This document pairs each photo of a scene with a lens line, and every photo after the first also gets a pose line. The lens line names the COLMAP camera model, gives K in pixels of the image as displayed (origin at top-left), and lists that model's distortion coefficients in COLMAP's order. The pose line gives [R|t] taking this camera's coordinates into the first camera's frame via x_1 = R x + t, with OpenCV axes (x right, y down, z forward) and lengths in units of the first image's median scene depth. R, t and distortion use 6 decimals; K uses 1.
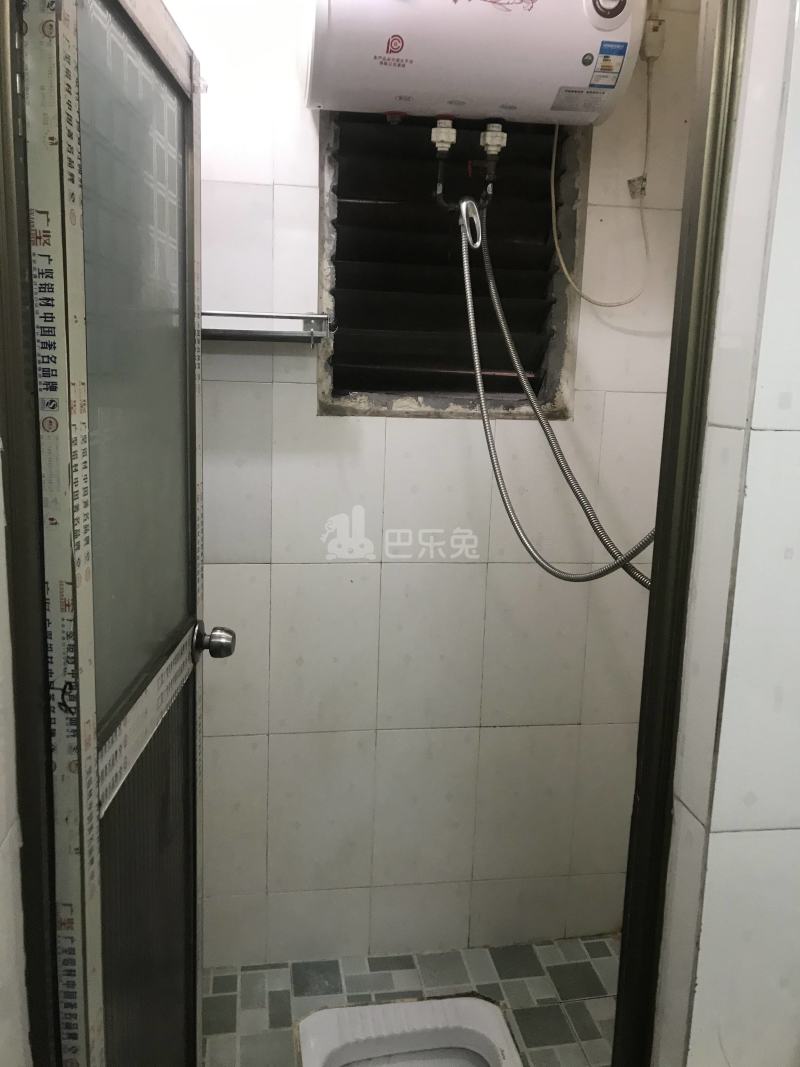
lens RADIAL K [[874.6, 0, 401.2], [0, 874.6, 538.1], [0, 0, 1]] dist [0.022346, -0.043324]
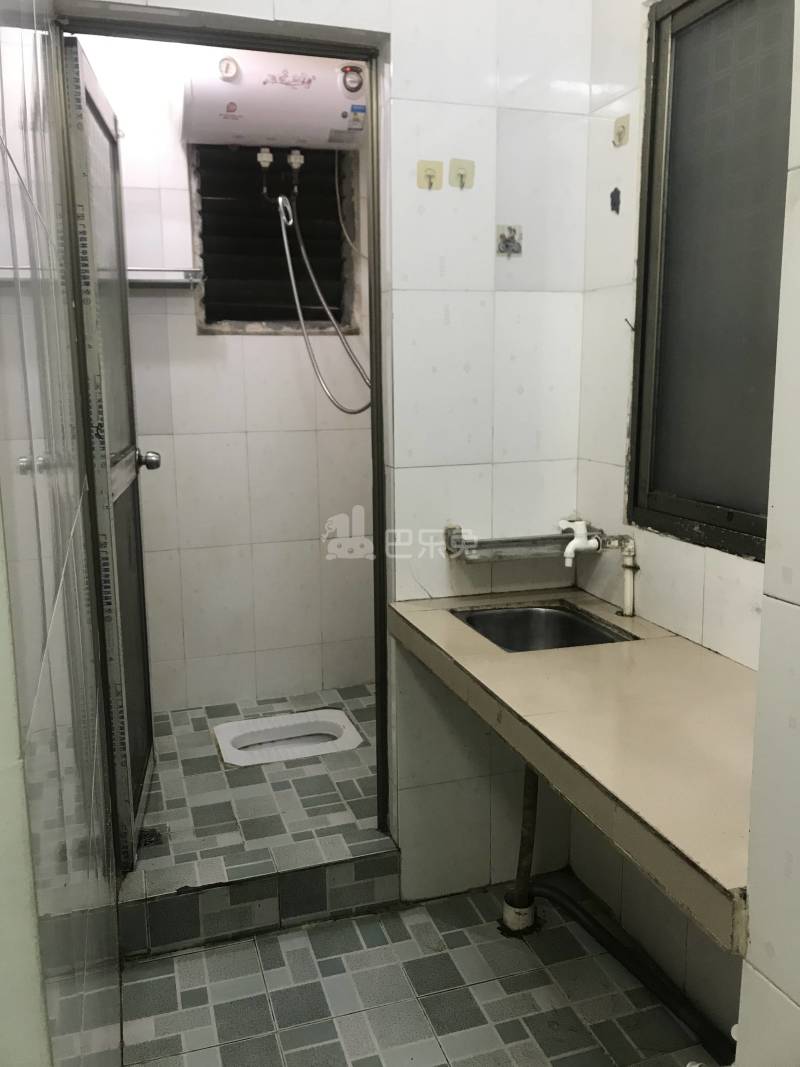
lens RADIAL K [[874.6, 0, 403.4], [0, 874.6, 529.7], [0, 0, 1]] dist [0.022346, -0.043324]
pose [[0.986108, -0.070804, 0.150258, 0.007422], [0.071160, 0.997460, 0.003013, 0.233911], [-0.150090, 0.007721, 0.988642, -0.616177]]
